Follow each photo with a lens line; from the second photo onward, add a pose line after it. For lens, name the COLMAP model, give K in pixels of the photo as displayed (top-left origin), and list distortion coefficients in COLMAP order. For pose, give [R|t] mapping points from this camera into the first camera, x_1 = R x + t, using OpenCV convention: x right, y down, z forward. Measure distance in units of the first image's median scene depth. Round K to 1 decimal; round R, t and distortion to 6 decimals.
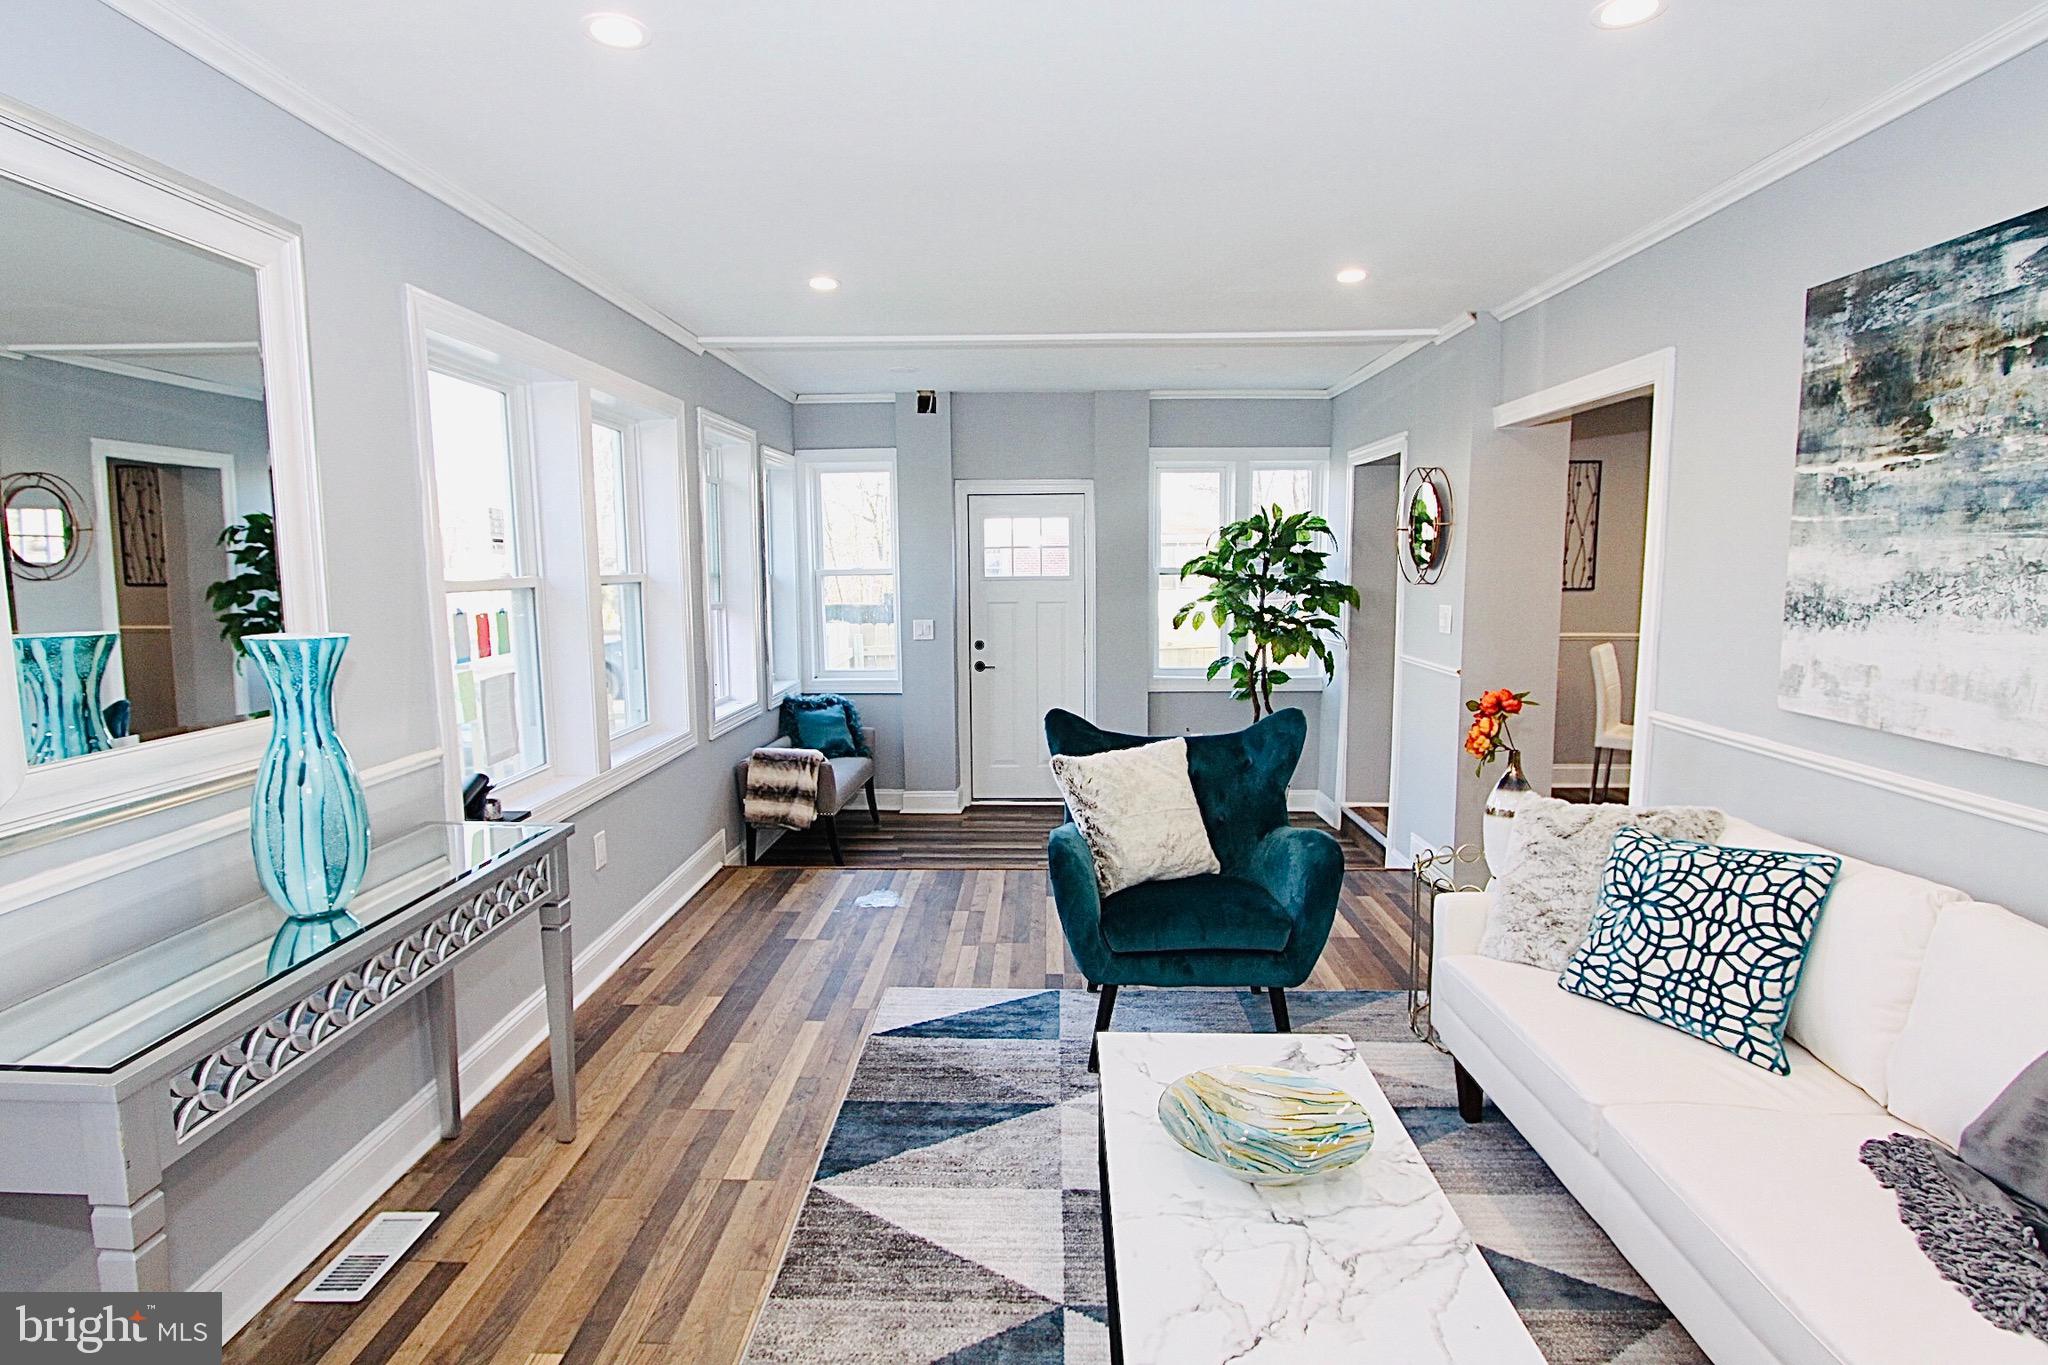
lens RADIAL K [[1049.8, 0, 1002.8], [0, 1049.8, 691.2], [0, 0, 1]] dist [-0.002888, 0.000520]
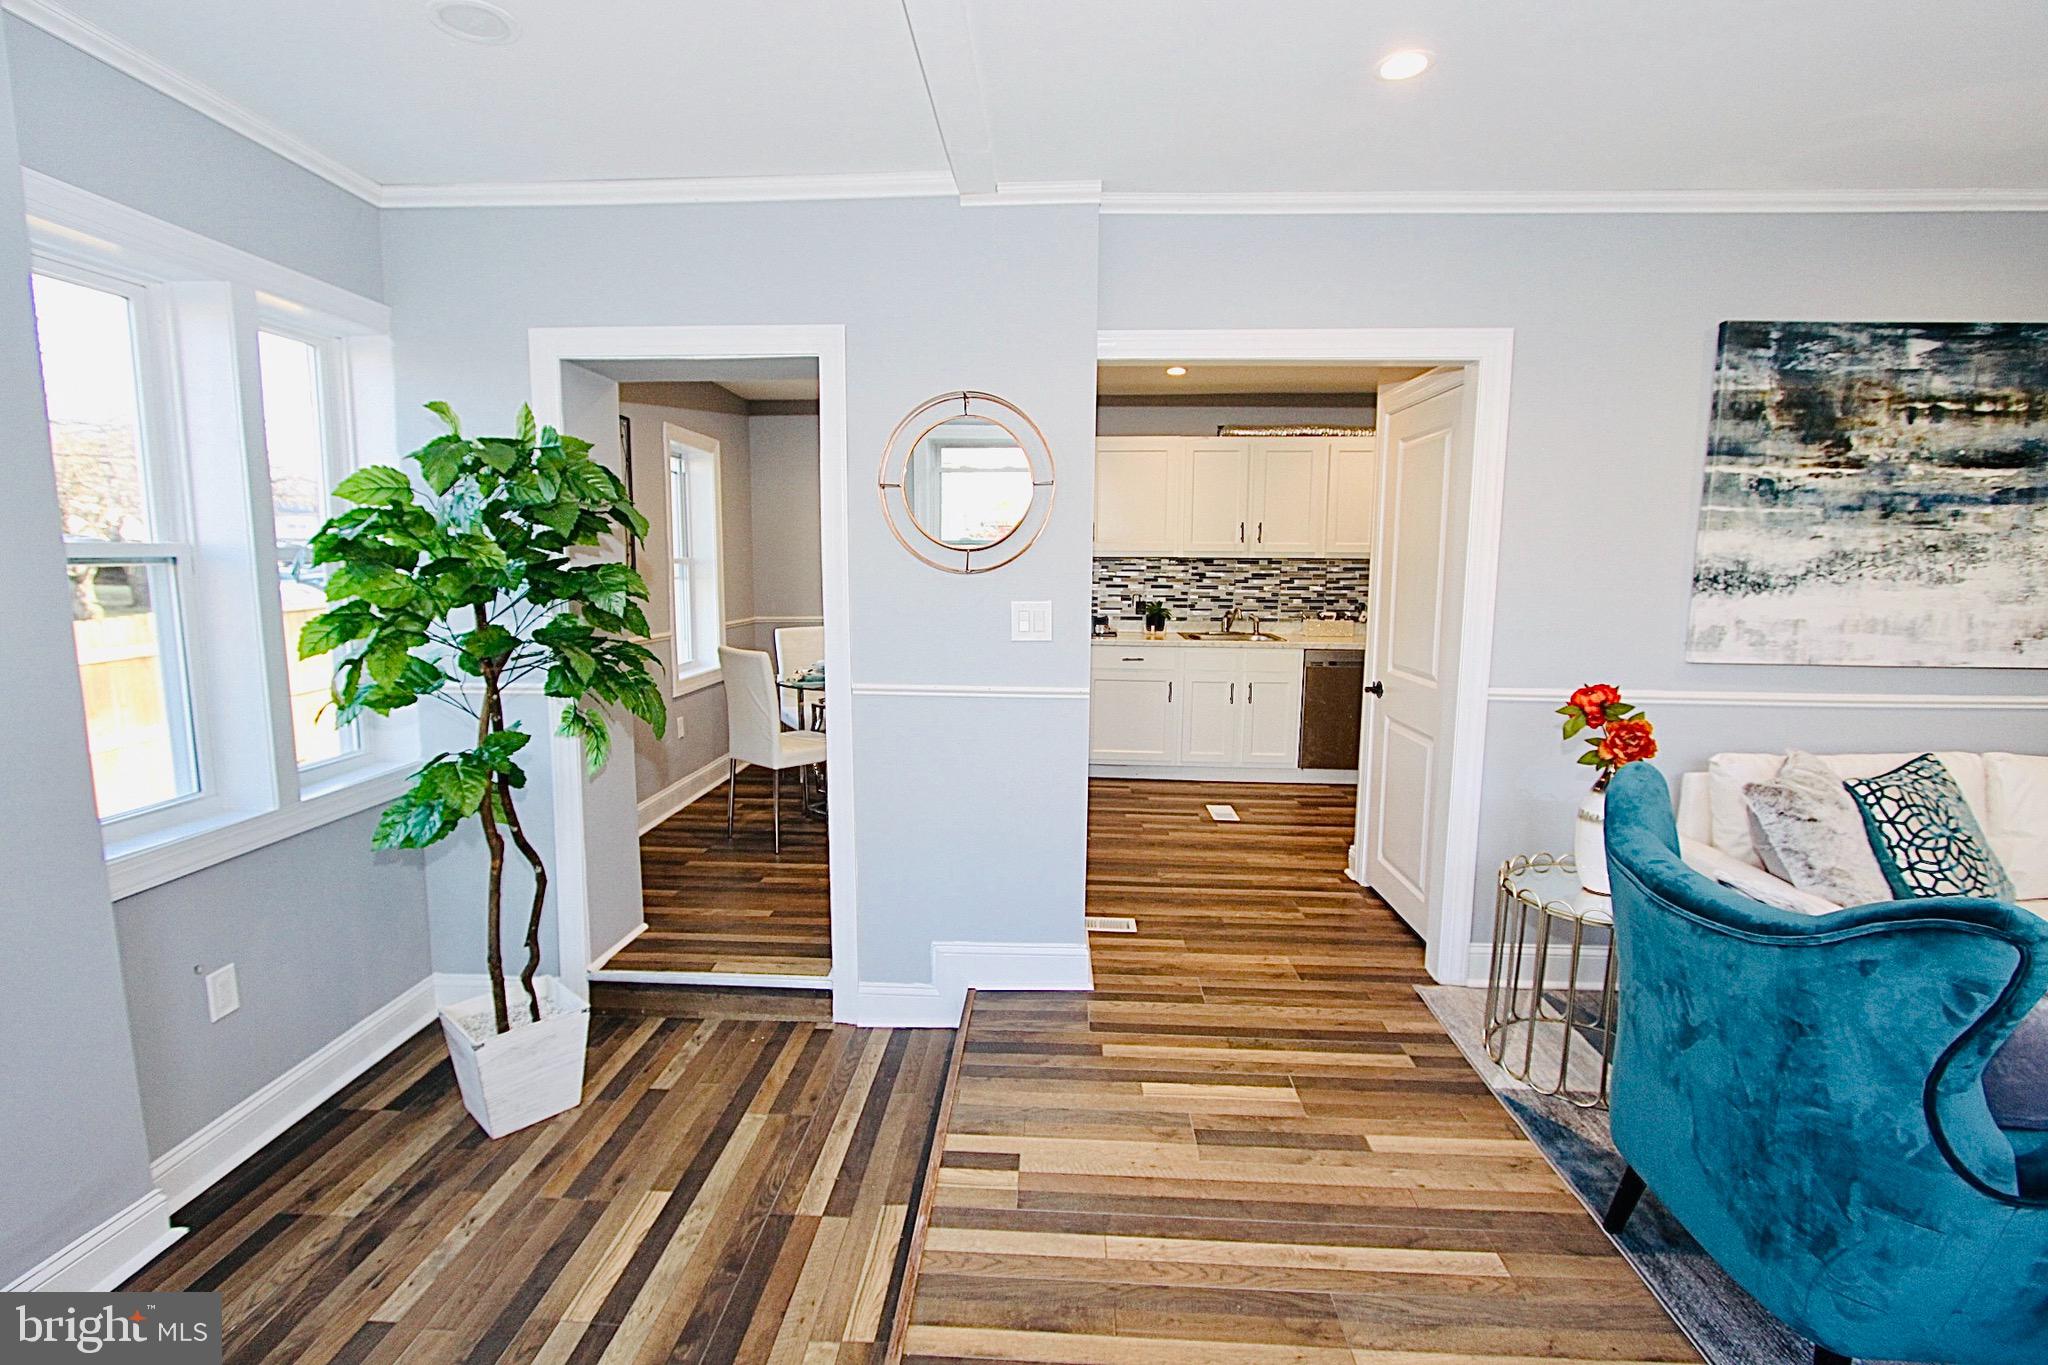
lens RADIAL K [[942.5, 0, 1024.2], [0, 942.5, 690.1], [0, 0, 1]] dist [-0.017299, 0.002901]
pose [[0.013946, -0.129767, 0.991446, -0.364578], [0.115965, 0.985062, 0.127300, -0.181587], [-0.993155, 0.113197, 0.028786, 1.742391]]
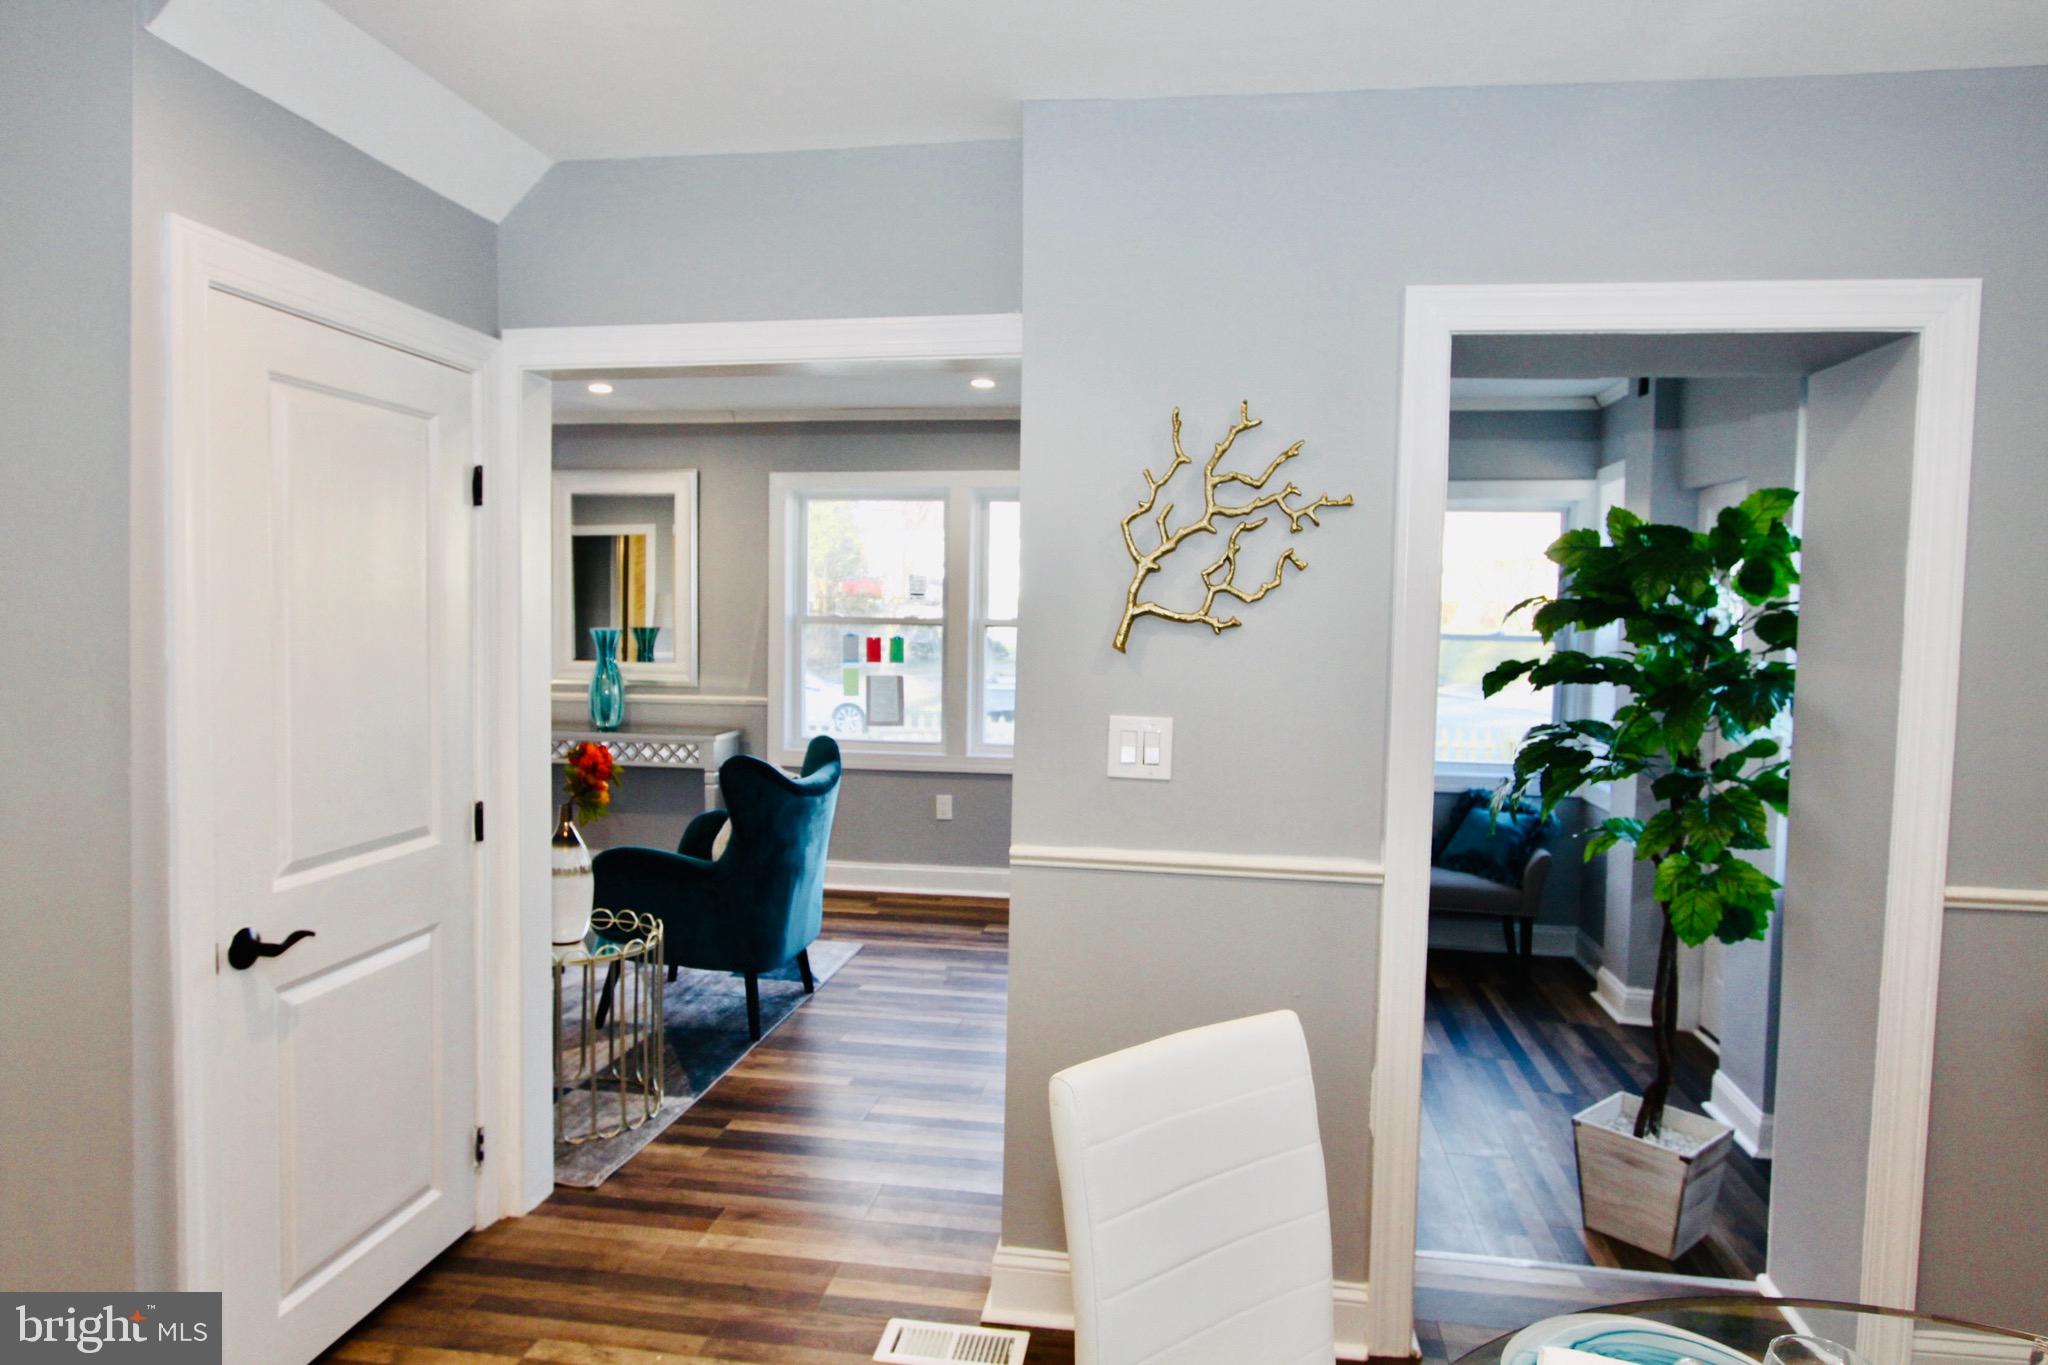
lens RADIAL K [[1261.3, 0, 1016.7], [0, 1261.3, 684.0], [0, 0, 1]] dist [-0.016810, 0.013091]
pose [[-0.124429, 0.062747, -0.990243, 1.854839], [-0.135889, 0.987517, 0.079649, -0.237453], [0.982879, 0.144473, -0.114349, 1.798279]]
